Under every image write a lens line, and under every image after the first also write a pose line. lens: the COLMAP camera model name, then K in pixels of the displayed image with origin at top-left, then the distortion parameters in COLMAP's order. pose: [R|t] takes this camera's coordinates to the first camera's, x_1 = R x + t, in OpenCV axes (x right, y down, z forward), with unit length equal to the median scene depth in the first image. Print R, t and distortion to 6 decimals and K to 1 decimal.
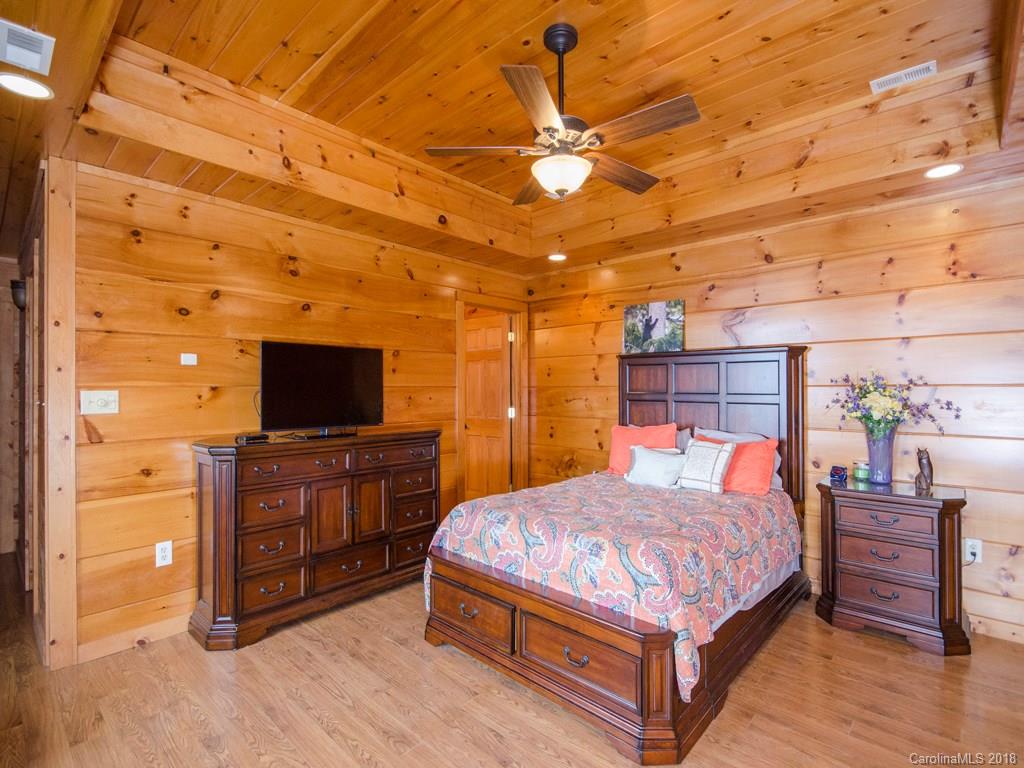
lens RADIAL K [[493.9, 0, 512.0], [0, 493.9, 384.0], [0, 0, 1]] dist [-0.000053, -0.000315]
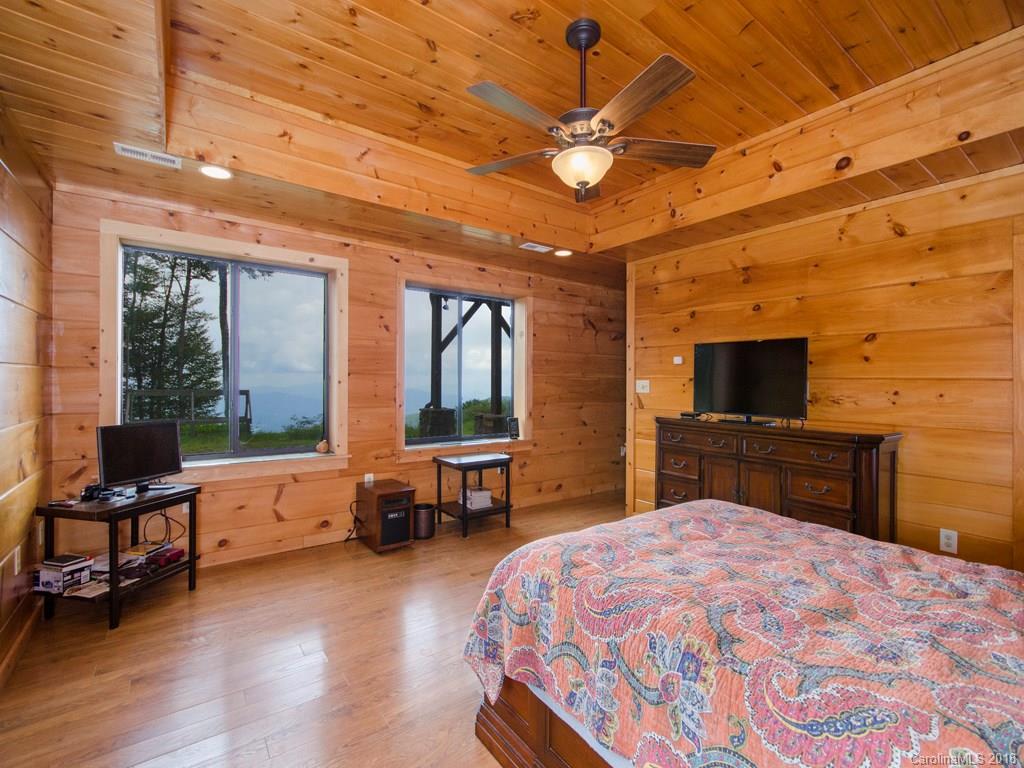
lens RADIAL K [[448.9, 0, 513.7], [0, 448.9, 411.8], [0, 0, 1]] dist [0.003024, 0.000390]
pose [[-0.198354, 0.068128, -0.977760, 0.862995], [-0.007081, 0.997456, 0.070936, 0.015120], [0.980105, 0.020994, -0.197367, 0.802146]]
